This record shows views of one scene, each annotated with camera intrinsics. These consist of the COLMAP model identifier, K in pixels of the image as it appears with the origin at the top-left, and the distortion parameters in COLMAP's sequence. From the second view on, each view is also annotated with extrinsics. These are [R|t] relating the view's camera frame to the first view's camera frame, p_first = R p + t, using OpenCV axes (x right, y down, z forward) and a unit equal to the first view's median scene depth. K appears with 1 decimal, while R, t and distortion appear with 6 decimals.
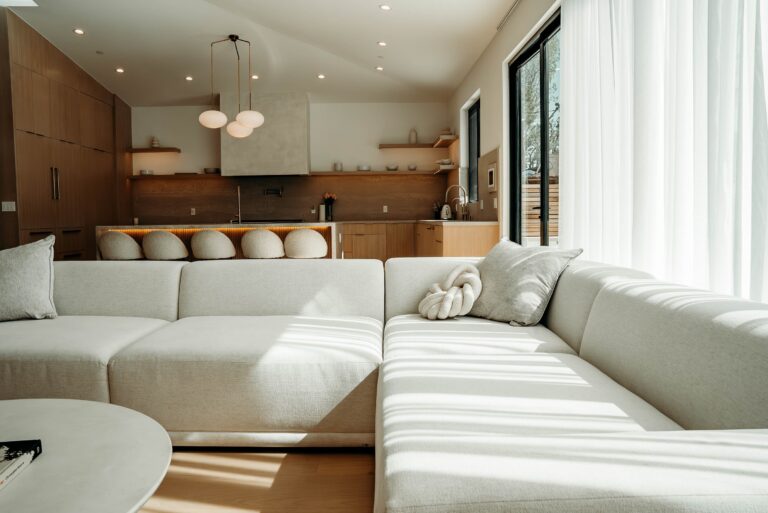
lens RADIAL K [[545.7, 0, 384.0], [0, 545.7, 256.5], [0, 0, 1]] dist [-0.122722, 0.086369]
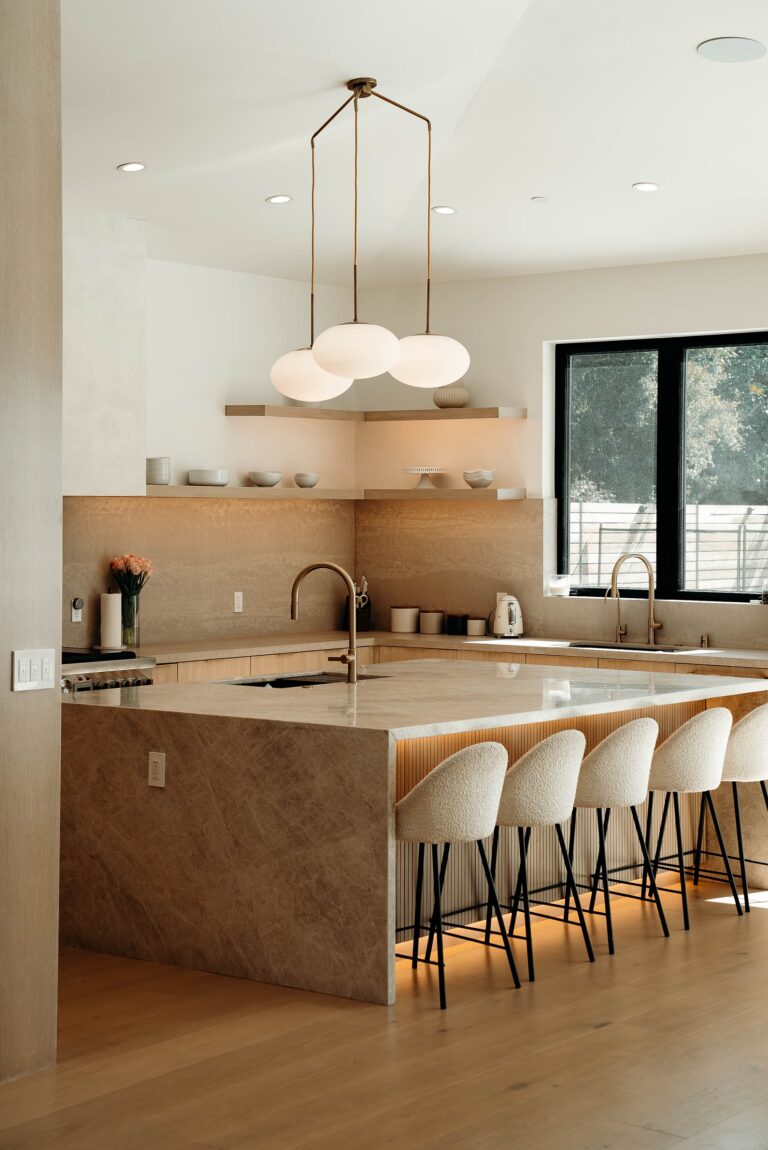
lens RADIAL K [[1970.2, 0, 384.0], [0, 1970.2, 575.0], [0, 0, 1]] dist [0.217366, 0.067877]
pose [[0.631411, -0.009087, 0.775395, -1.453953], [0.044361, 0.998717, -0.024419, -0.121158], [-0.774178, 0.049816, 0.631004, 0.333996]]
